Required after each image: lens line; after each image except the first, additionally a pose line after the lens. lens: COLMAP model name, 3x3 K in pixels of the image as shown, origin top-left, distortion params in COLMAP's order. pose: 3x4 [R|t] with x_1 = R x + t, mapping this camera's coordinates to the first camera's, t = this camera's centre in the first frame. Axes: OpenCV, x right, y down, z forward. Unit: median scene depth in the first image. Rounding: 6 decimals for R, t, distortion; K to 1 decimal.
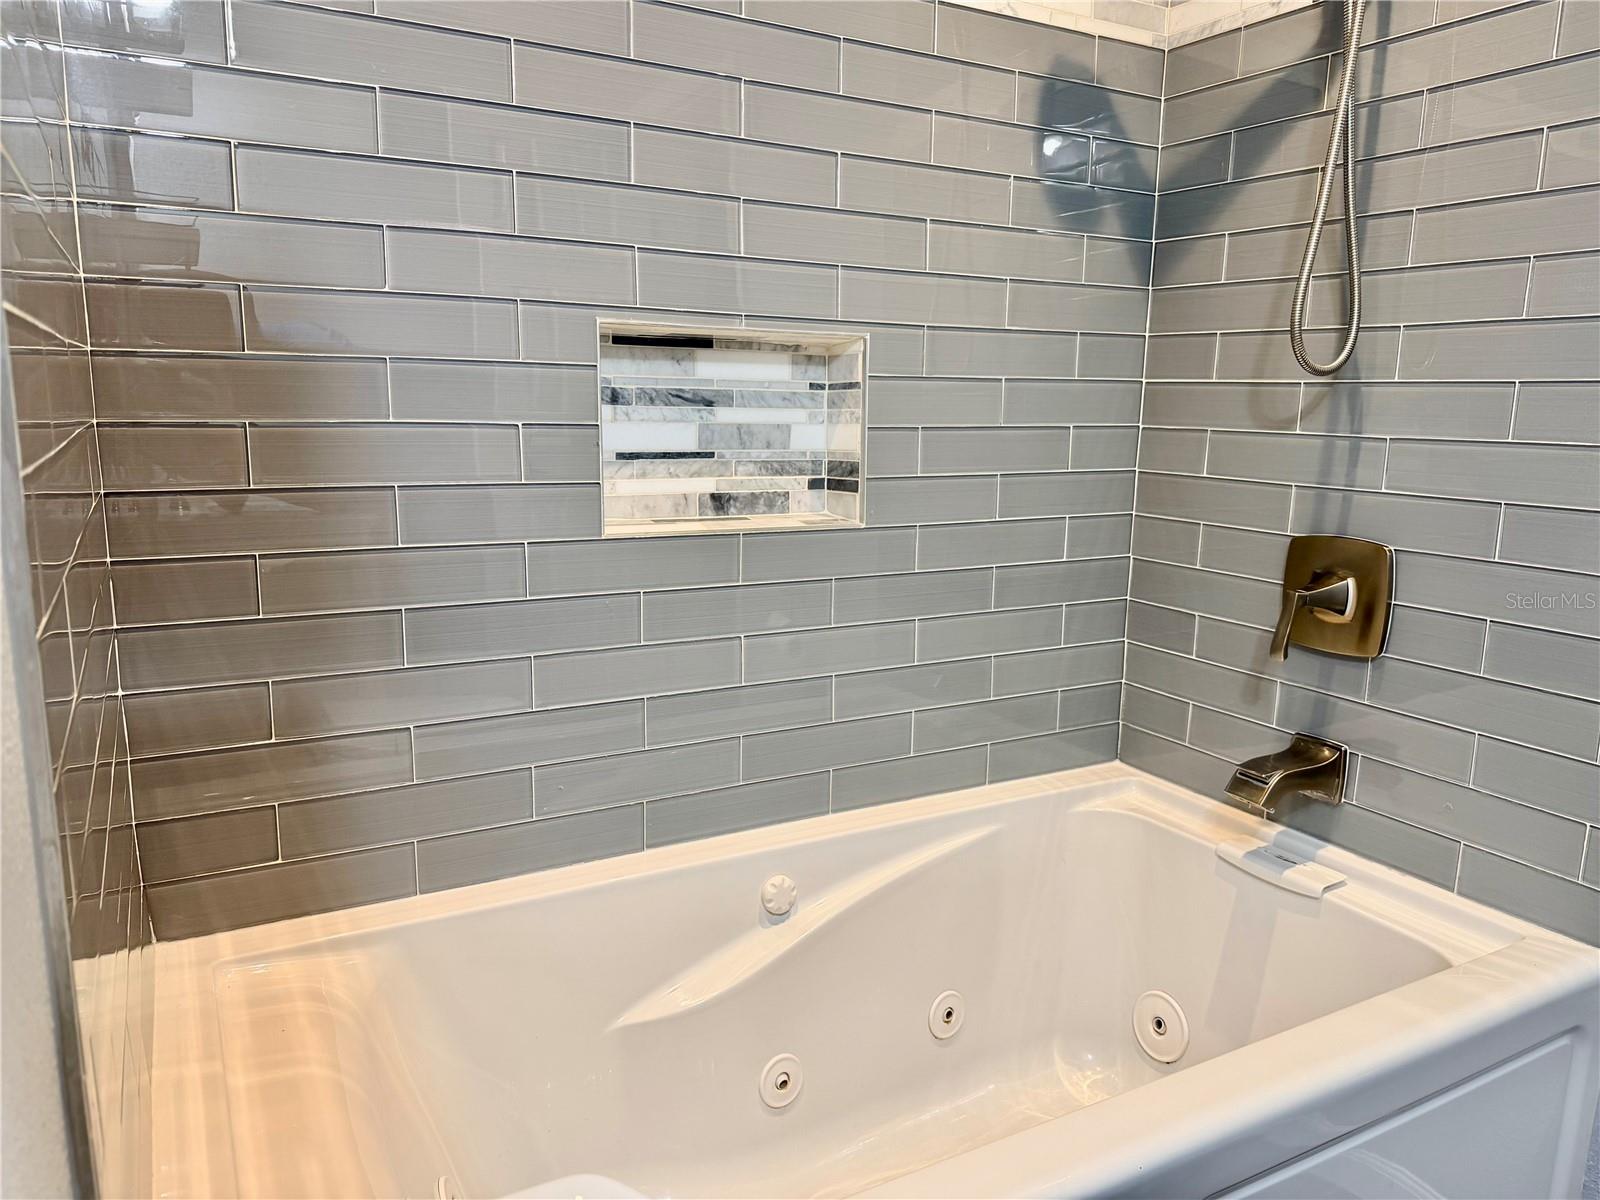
lens RADIAL K [[1125.6, 0, 801.4], [0, 1125.6, 604.6], [0, 0, 1]] dist [0.064018, -0.082130]
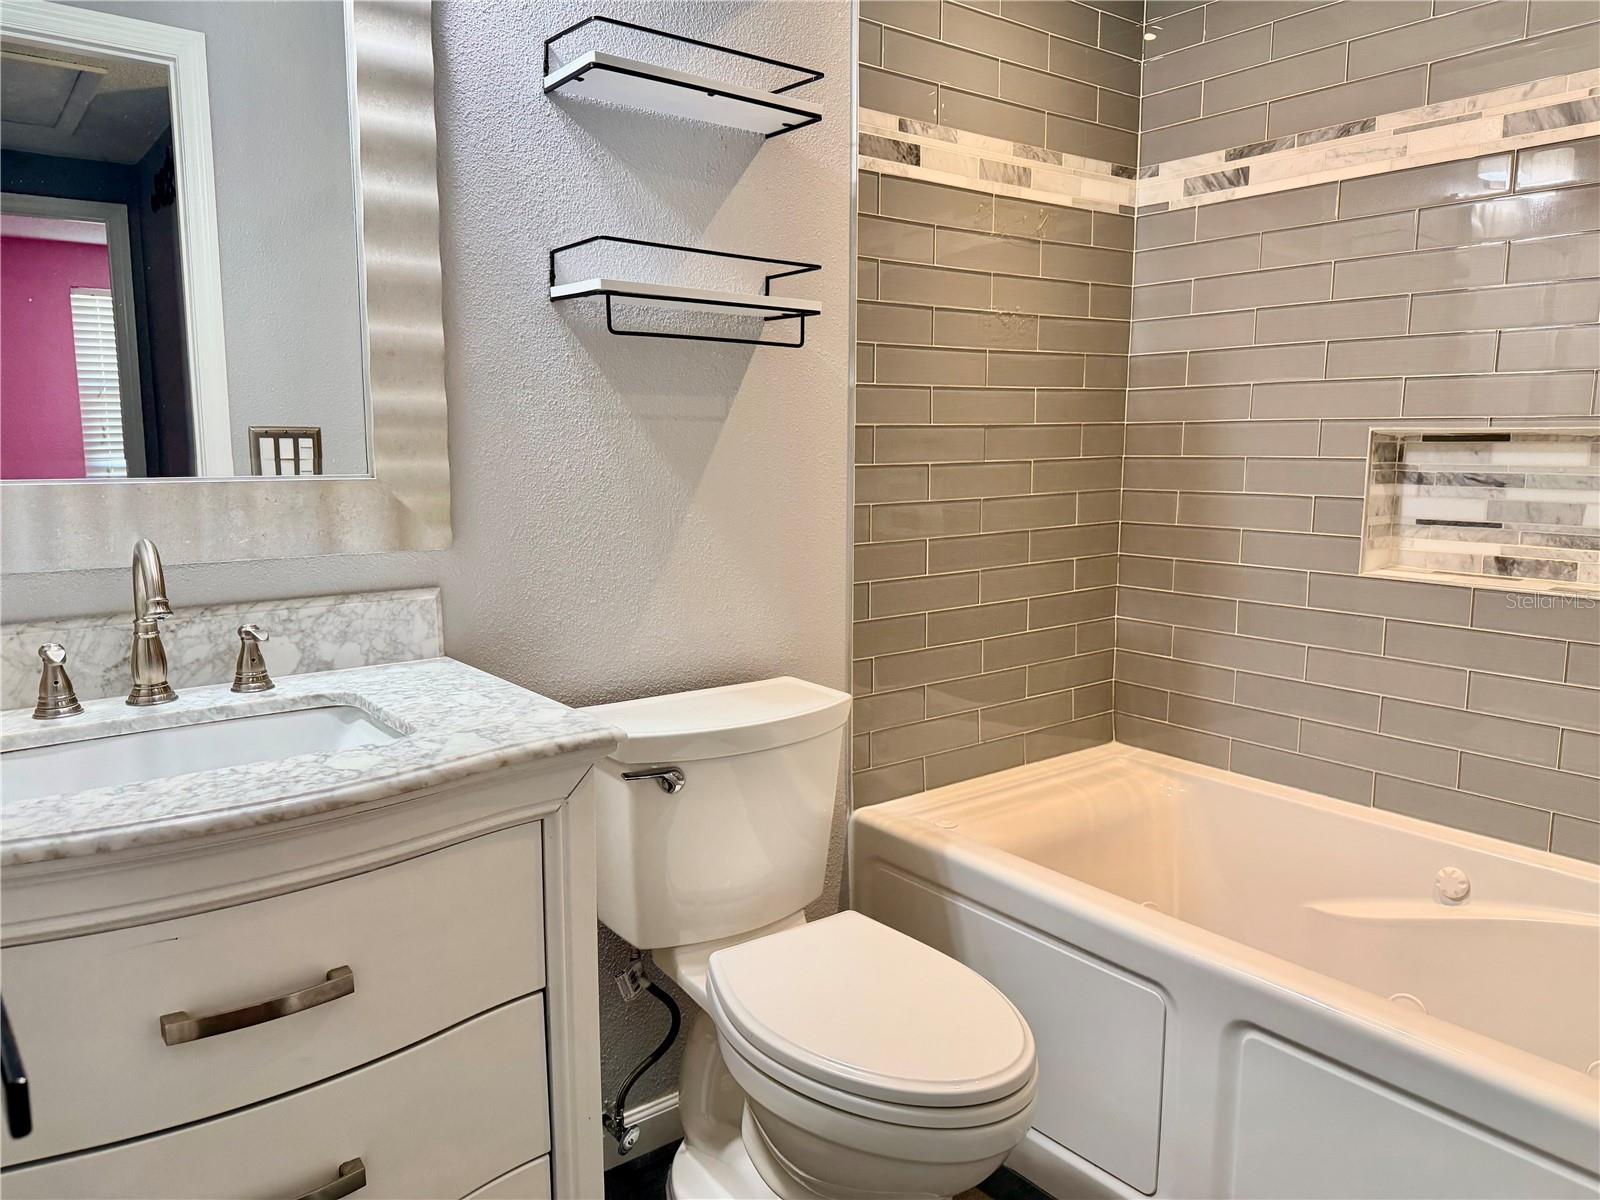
lens RADIAL K [[1125.6, 0, 800.5], [0, 1125.6, 597.6], [0, 0, 1]] dist [0.064018, -0.082130]
pose [[0.144537, 0.120353, -0.982153, 1.057008], [-0.173269, 0.980318, 0.094629, -0.041078], [0.974211, 0.156500, 0.162546, 0.060100]]
